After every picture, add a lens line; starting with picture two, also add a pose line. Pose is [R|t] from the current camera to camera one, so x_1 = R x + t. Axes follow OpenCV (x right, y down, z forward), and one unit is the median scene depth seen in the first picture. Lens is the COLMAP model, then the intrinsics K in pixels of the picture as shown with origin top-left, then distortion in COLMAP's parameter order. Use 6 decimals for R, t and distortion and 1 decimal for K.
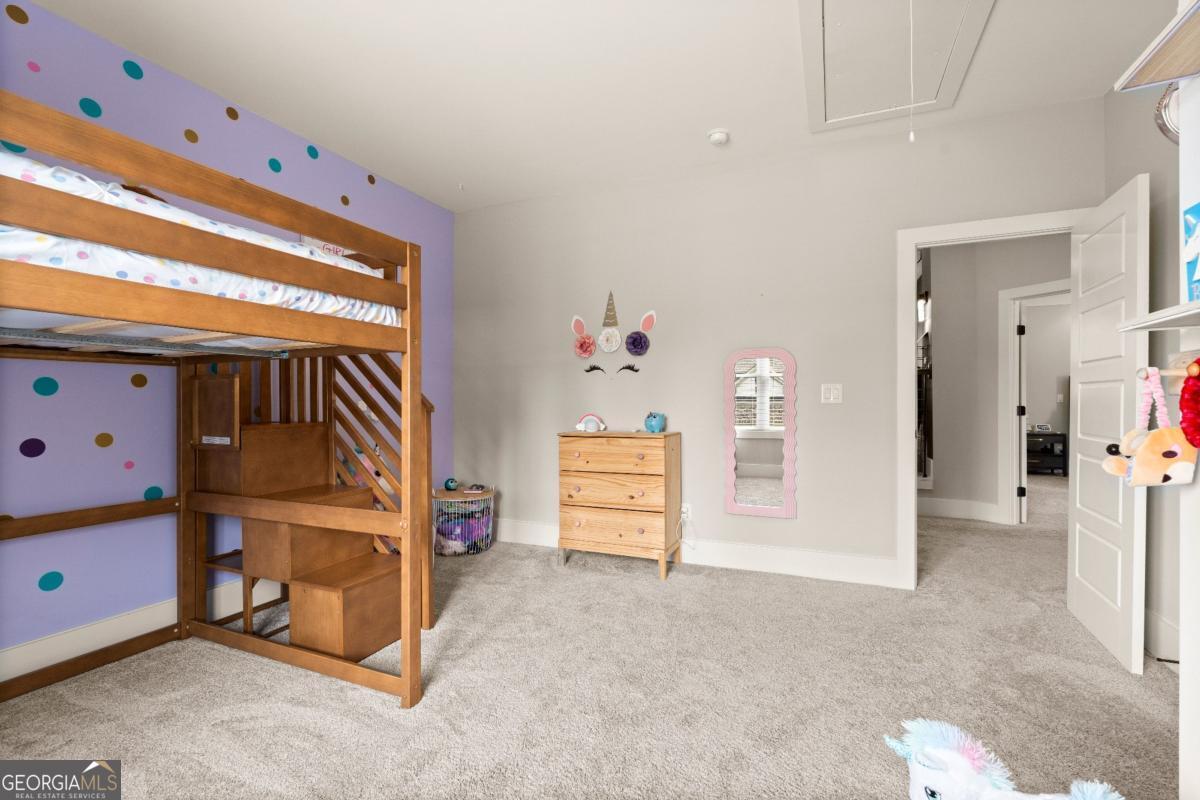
lens RADIAL K [[529.8, 0, 599.3], [0, 529.8, 406.0], [0, 0, 1]] dist [-0.003713, 0.002132]
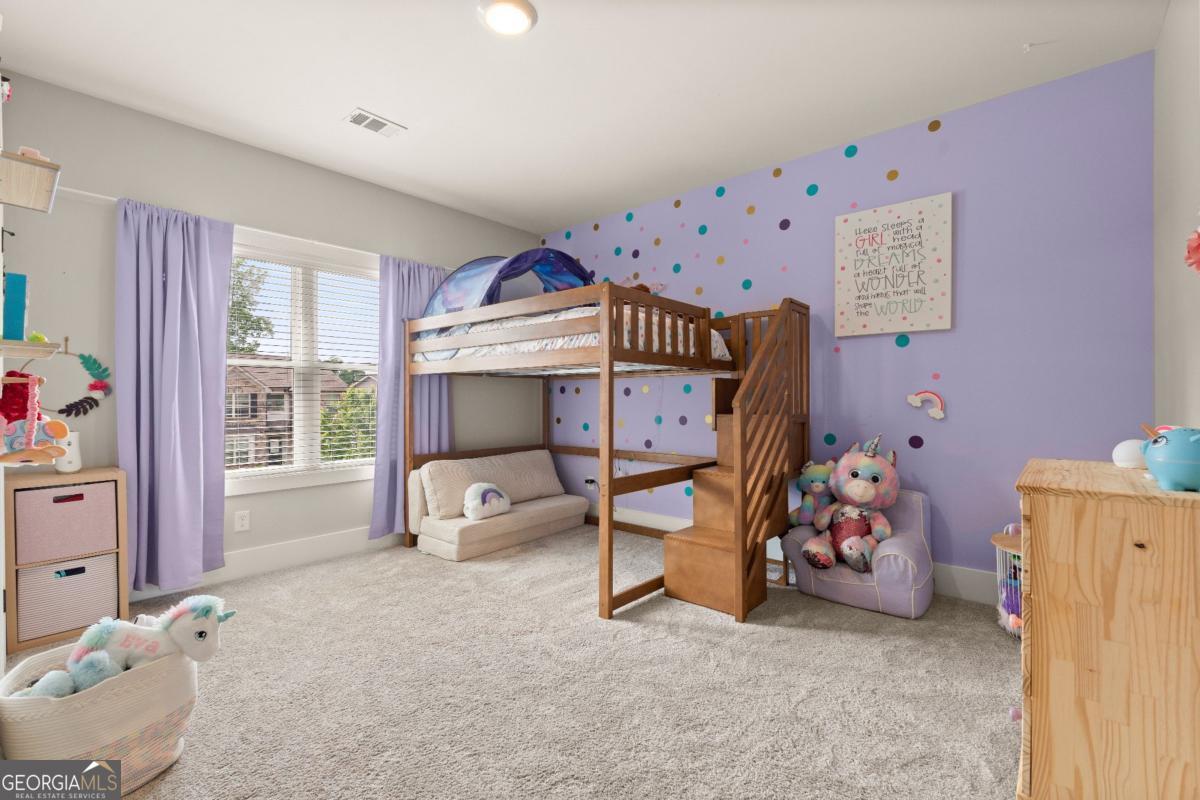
lens RADIAL K [[529.8, 0, 599.6], [0, 529.8, 399.6], [0, 0, 1]] dist [-0.003713, 0.002132]
pose [[-0.304955, 0.006938, -0.952342, 0.710784], [-0.001164, 0.999970, 0.007658, -0.009884], [0.952366, 0.003444, -0.304937, 1.042327]]
